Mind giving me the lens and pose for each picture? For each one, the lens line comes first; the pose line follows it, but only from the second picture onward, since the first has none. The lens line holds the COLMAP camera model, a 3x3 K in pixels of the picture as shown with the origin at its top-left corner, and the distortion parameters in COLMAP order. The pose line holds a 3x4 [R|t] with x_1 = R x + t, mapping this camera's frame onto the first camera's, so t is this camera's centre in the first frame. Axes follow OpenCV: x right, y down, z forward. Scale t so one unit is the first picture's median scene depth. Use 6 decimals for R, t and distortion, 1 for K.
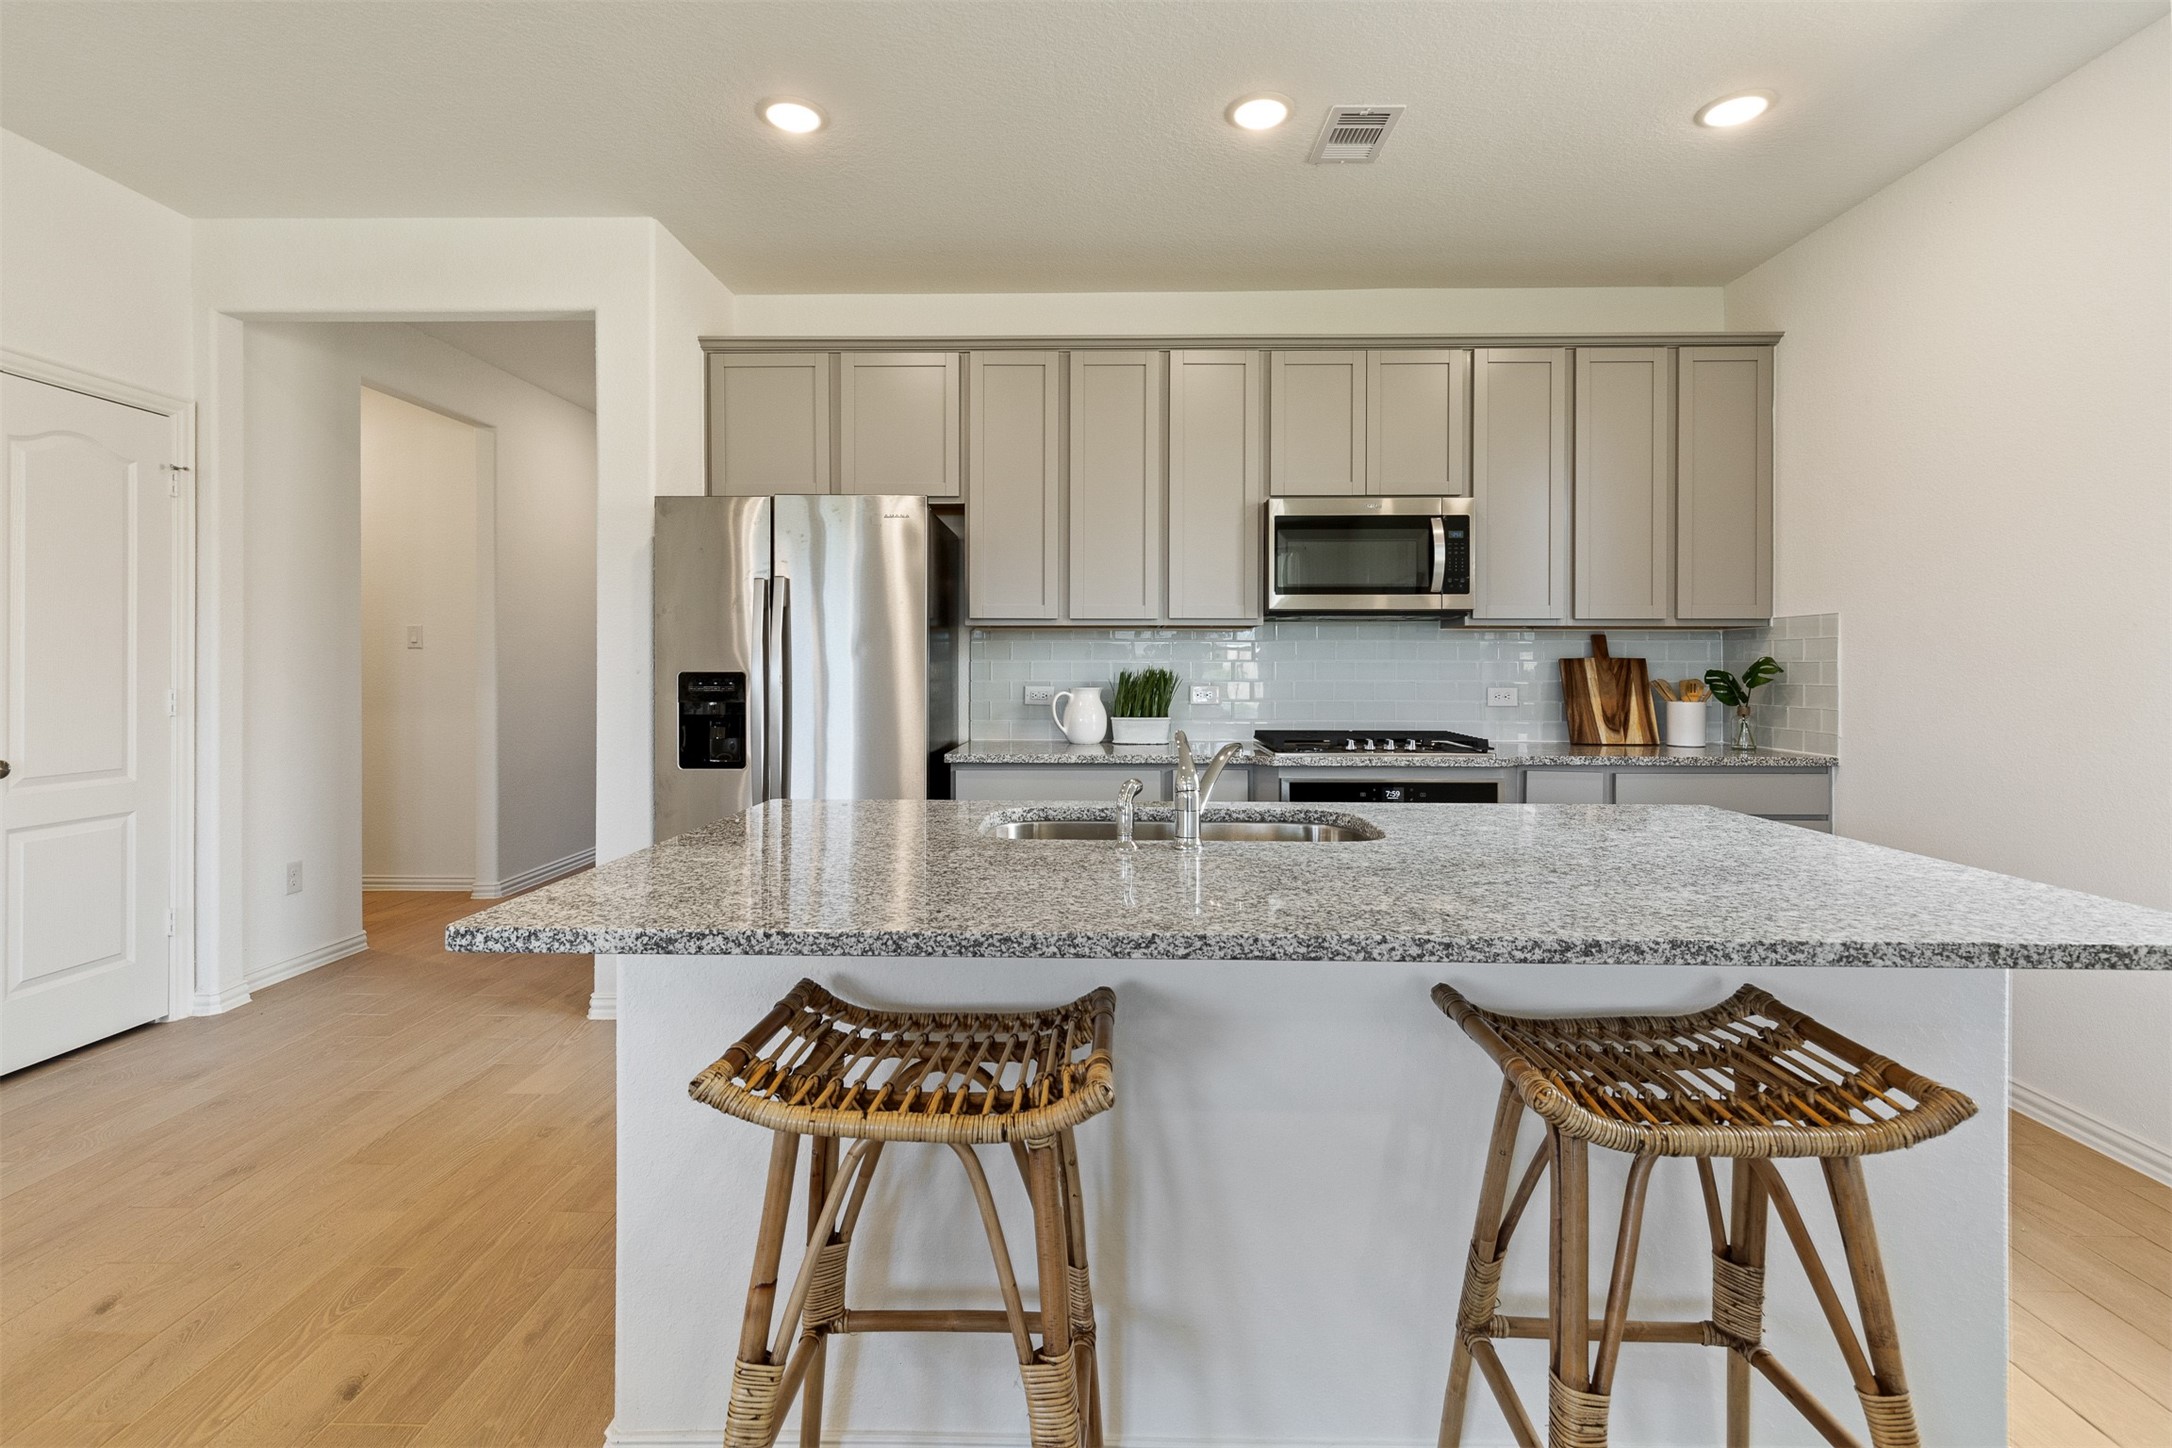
lens RADIAL K [[996.7, 0, 1086.6], [0, 996.7, 667.9], [0, 0, 1]] dist [0.009775, -0.000085]
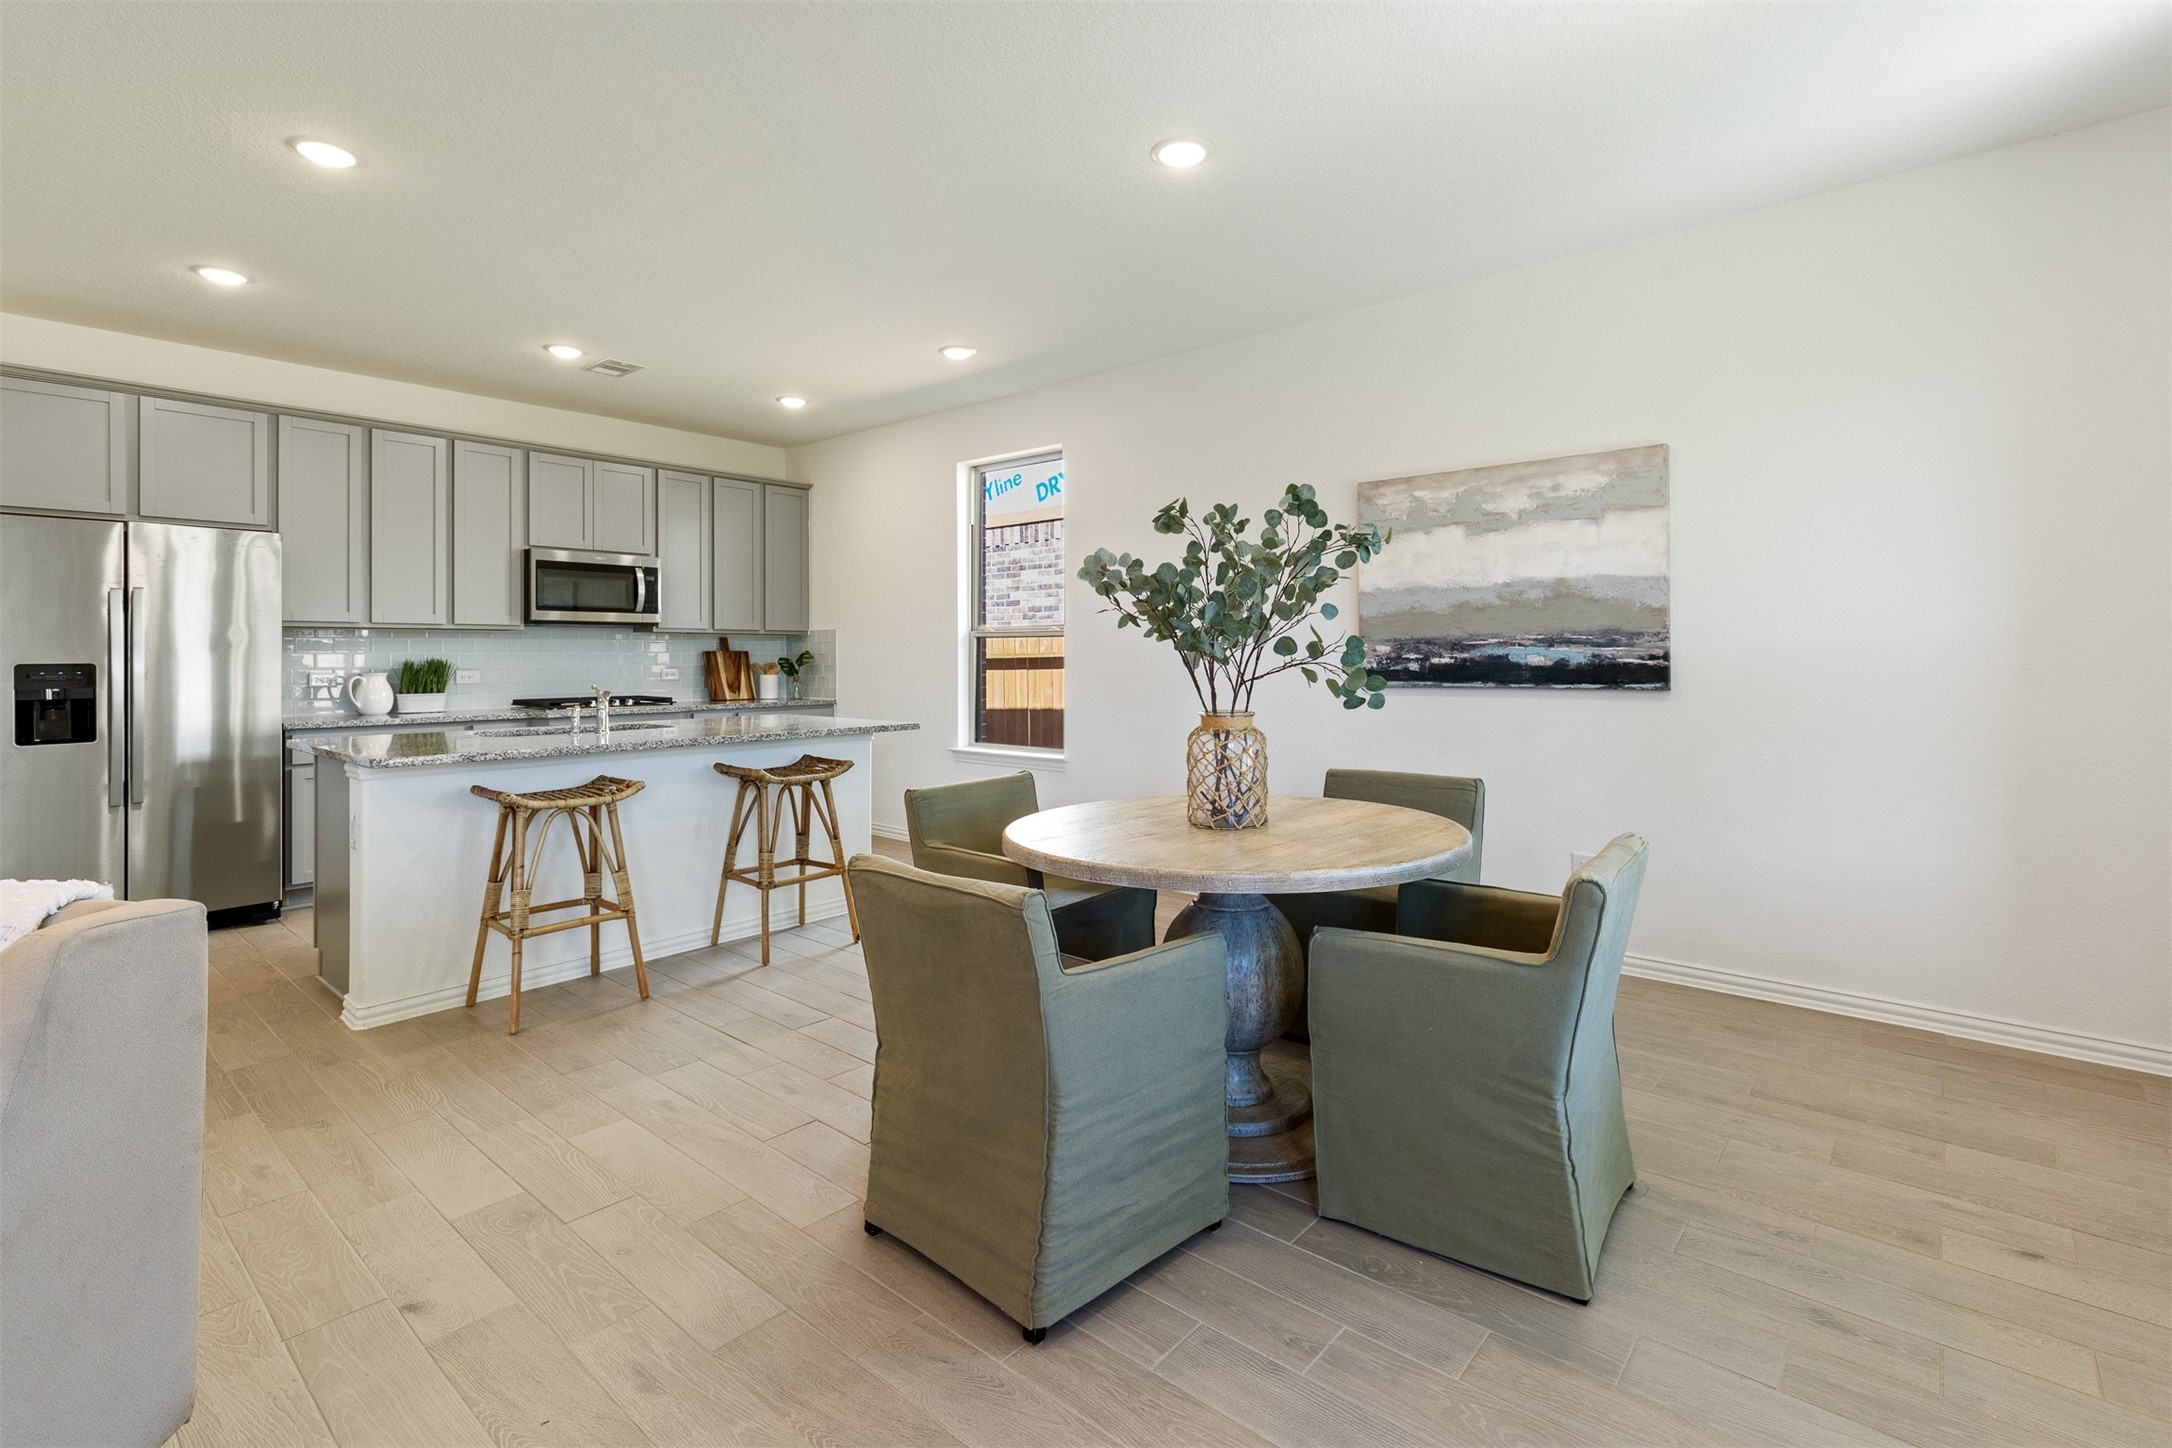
lens RADIAL K [[996.5, 0, 1091.4], [0, 996.5, 652.4], [0, 0, 1]] dist [0.009065, -0.000020]
pose [[0.637390, -0.001249, 0.770540, -0.447343], [0.004747, 0.999986, -0.002306, -0.000388], [-0.770527, 0.005127, 0.637387, -0.642173]]
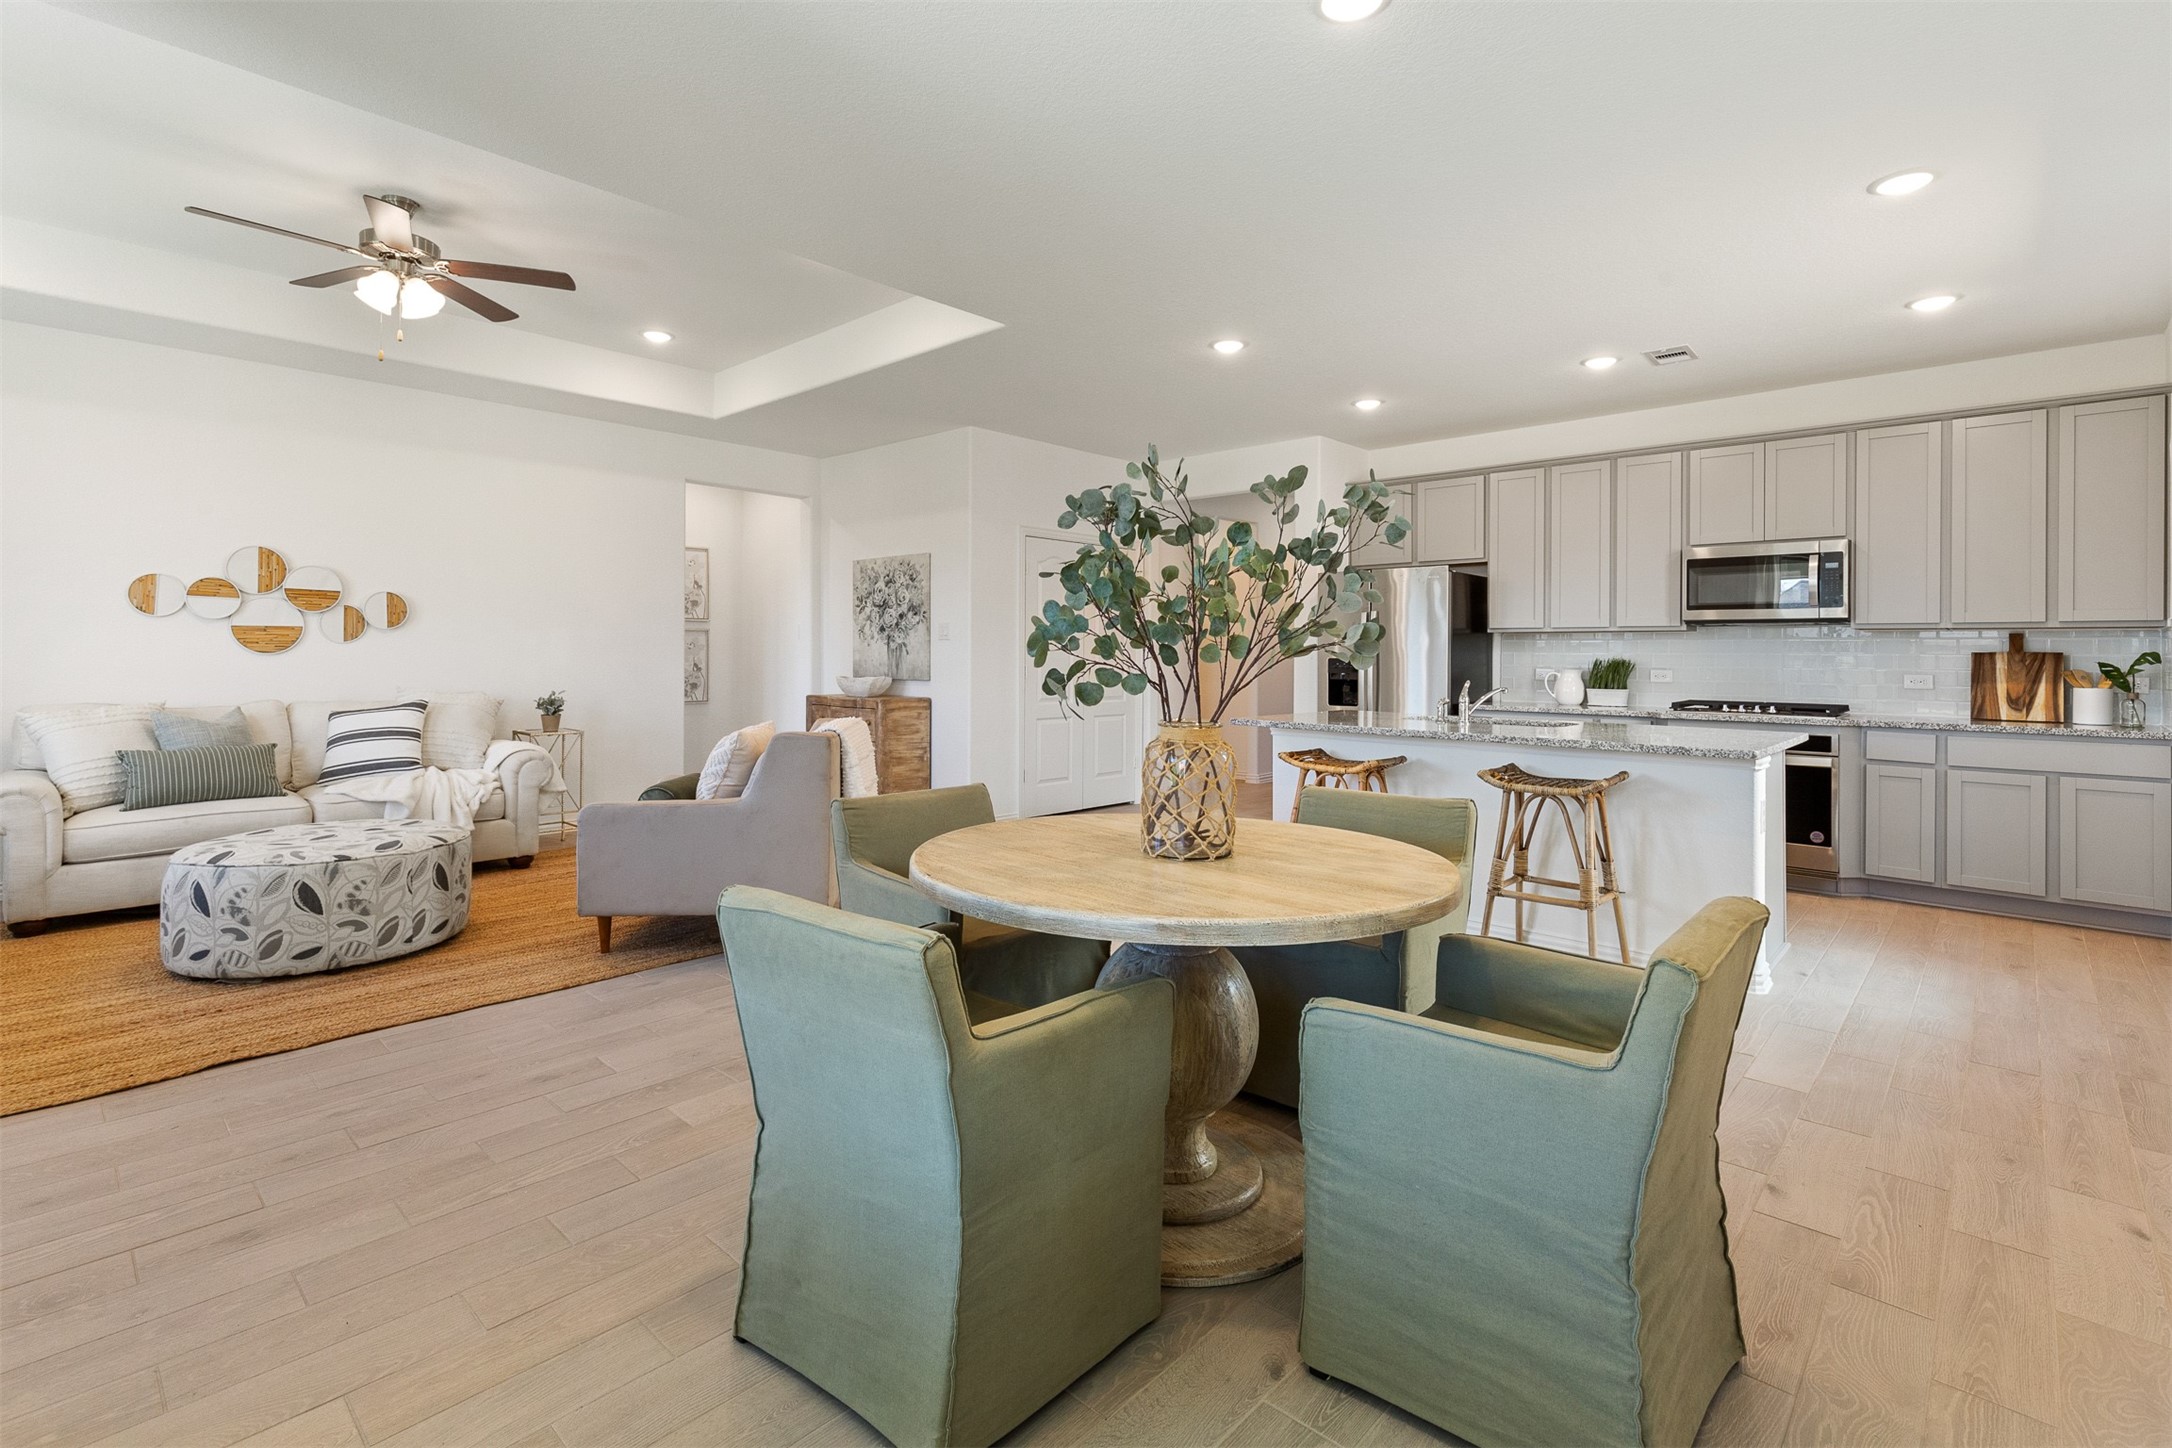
lens RADIAL K [[996.5, 0, 1091.4], [0, 996.5, 652.4], [0, 0, 1]] dist [0.009065, -0.000020]
pose [[0.751912, 0.002704, -0.659258, 0.505077], [-0.007226, 0.999965, -0.004140, 0.004237], [0.659224, 0.007877, 0.751905, -0.755324]]
